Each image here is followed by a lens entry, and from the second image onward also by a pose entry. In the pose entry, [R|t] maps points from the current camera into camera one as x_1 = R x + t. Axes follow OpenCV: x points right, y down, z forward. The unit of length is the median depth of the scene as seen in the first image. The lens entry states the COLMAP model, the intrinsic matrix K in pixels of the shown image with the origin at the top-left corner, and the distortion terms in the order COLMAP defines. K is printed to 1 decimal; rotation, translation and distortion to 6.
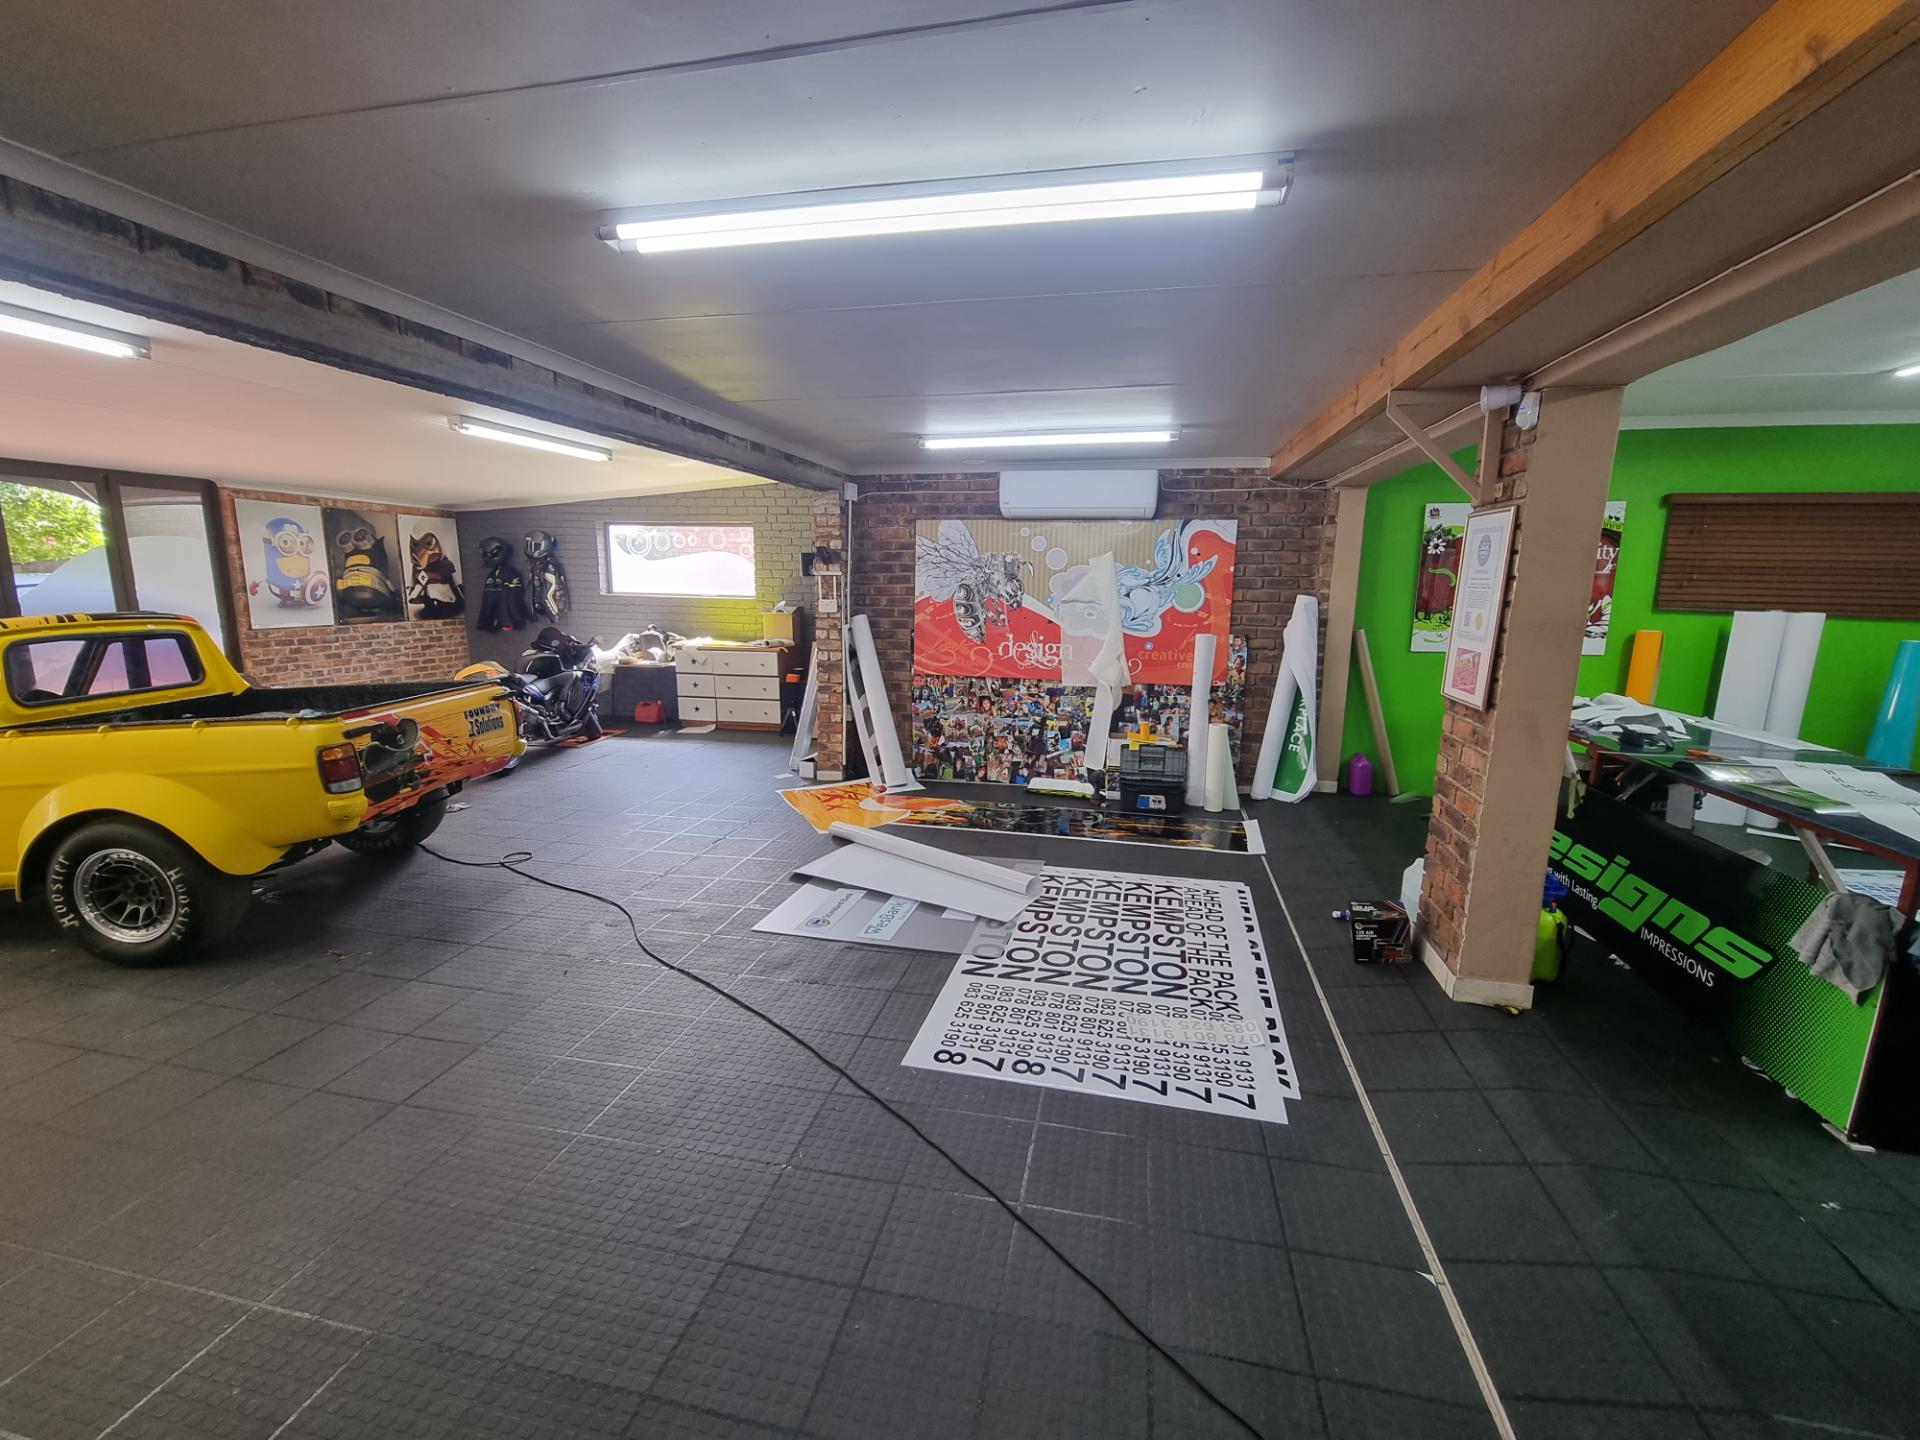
lens RADIAL K [[795.5, 0, 960.2], [0, 795.5, 725.7], [0, 0, 1]] dist [-0.005371, 0.000002]
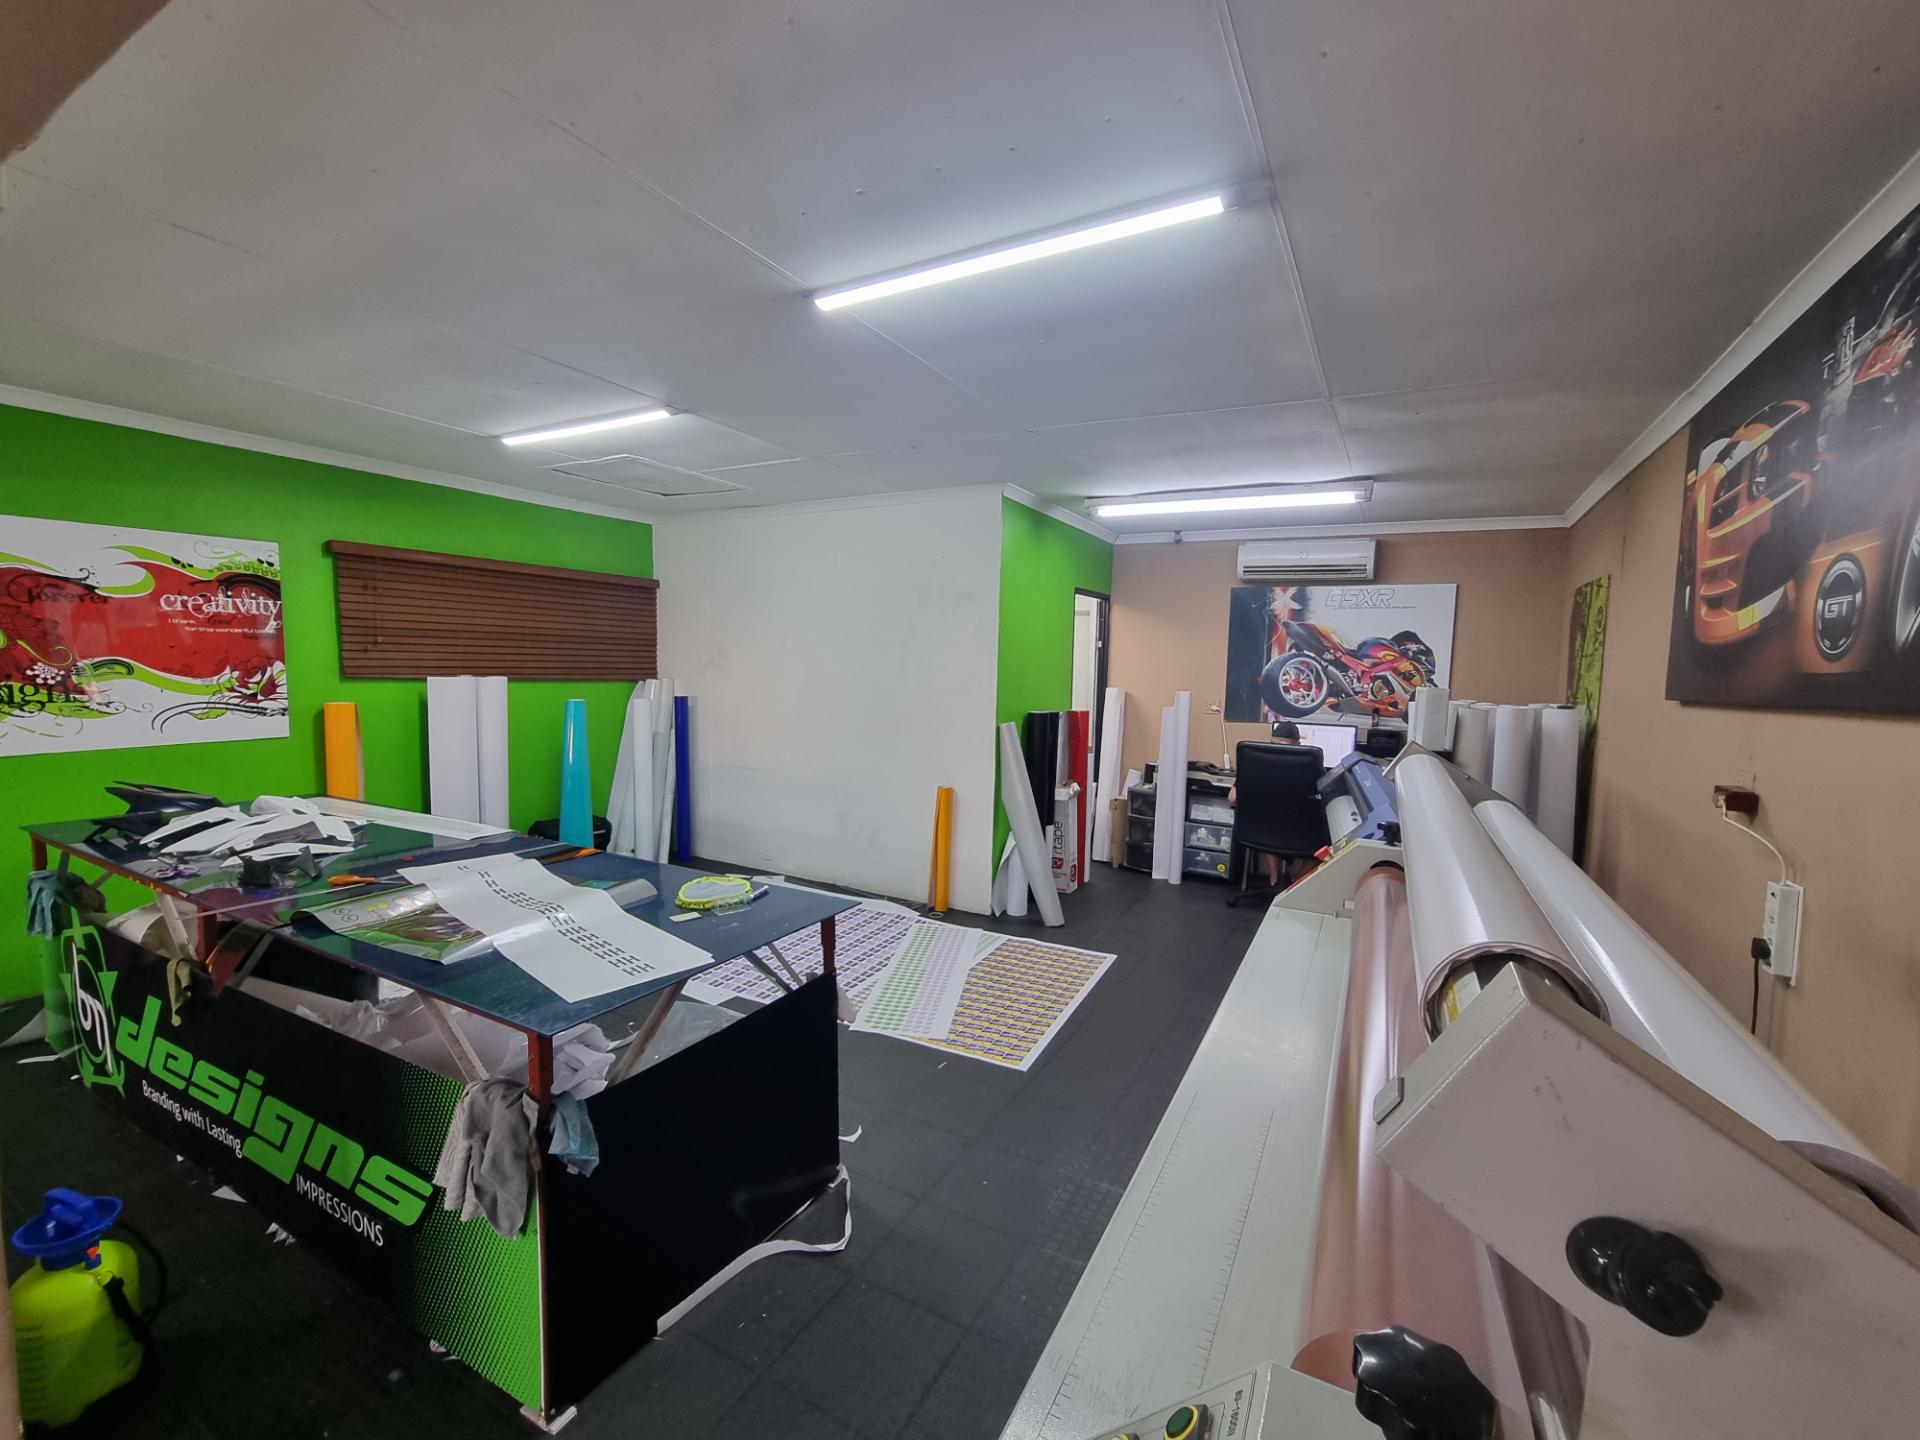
lens RADIAL K [[795.5, 0, 960.2], [0, 795.5, 725.7], [0, 0, 1]] dist [-0.005371, 0.000002]
pose [[0.280356, -0.085791, 0.956055, 0.376163], [0.159665, 0.986291, 0.041684, -0.040280], [-0.946524, 0.140962, 0.290211, 0.219933]]
